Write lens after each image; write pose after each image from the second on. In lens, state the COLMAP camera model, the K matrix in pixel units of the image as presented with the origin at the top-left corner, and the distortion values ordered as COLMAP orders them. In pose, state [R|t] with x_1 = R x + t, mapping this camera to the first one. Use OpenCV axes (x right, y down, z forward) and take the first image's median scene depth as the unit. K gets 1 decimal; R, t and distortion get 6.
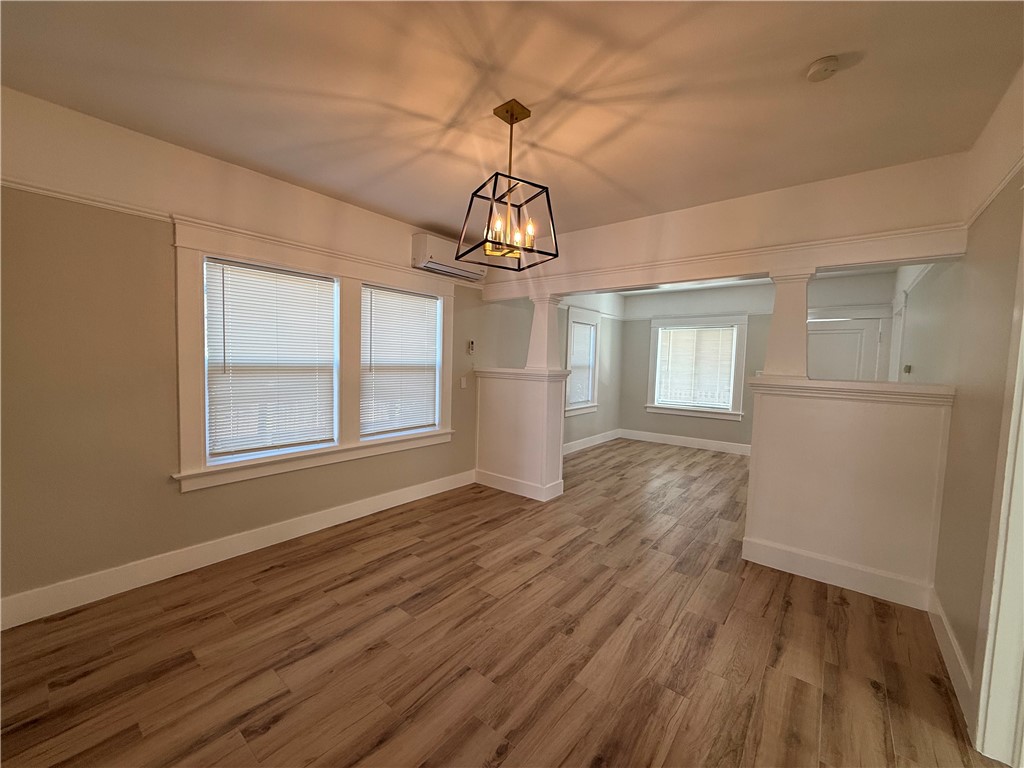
lens RADIAL K [[407.0, 0, 509.1], [0, 407.0, 384.0], [0, 0, 1]] dist [-0.000539, 0.000003]
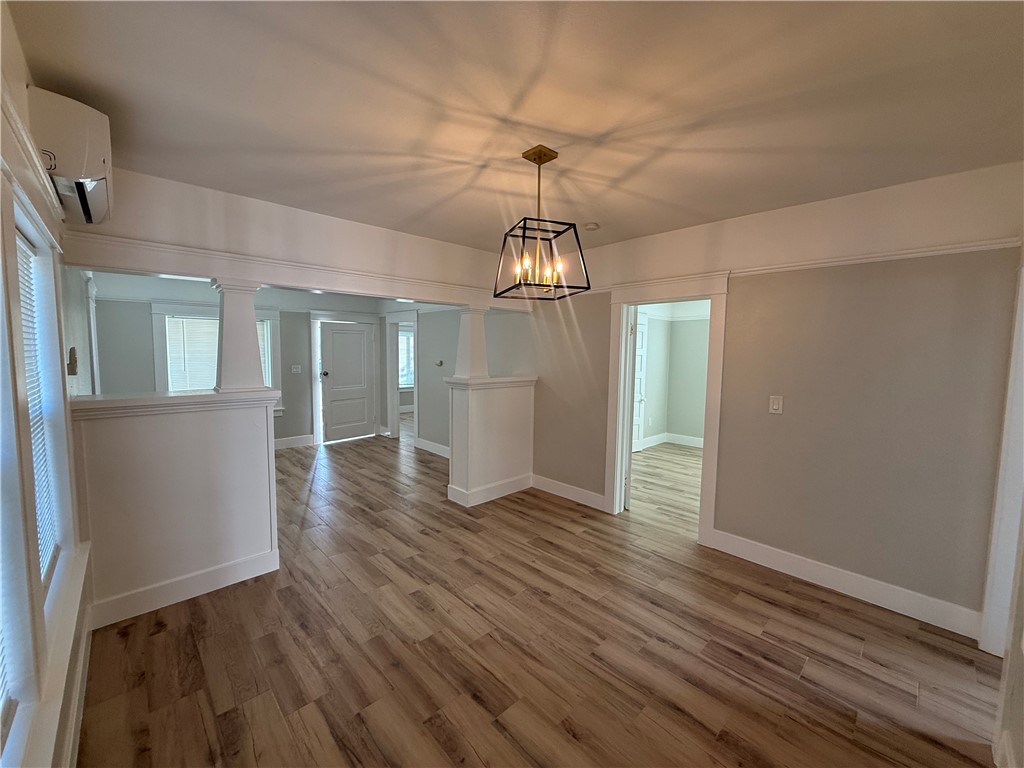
lens RADIAL K [[407.0, 0, 509.1], [0, 407.0, 384.0], [0, 0, 1]] dist [-0.000539, 0.000003]
pose [[0.128438, -0.104768, 0.986168, -0.915000], [0.052745, 0.993718, 0.098700, -0.153991], [-0.990314, 0.039339, 0.133158, 0.797542]]
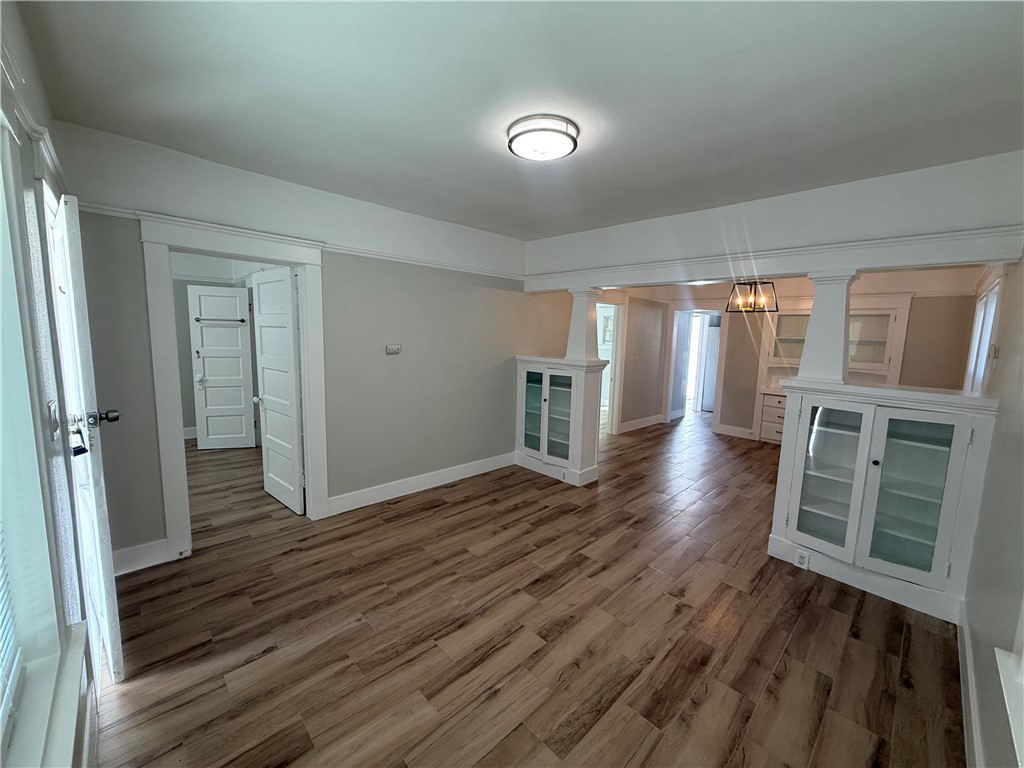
lens RADIAL K [[407.0, 0, 509.1], [0, 407.0, 384.0], [0, 0, 1]] dist [-0.000539, 0.000003]
pose [[-0.991764, -0.063179, 0.111413, 0.885747], [-0.041272, 0.981116, 0.188967, -0.214225], [-0.121248, 0.182813, -0.975643, 2.926763]]
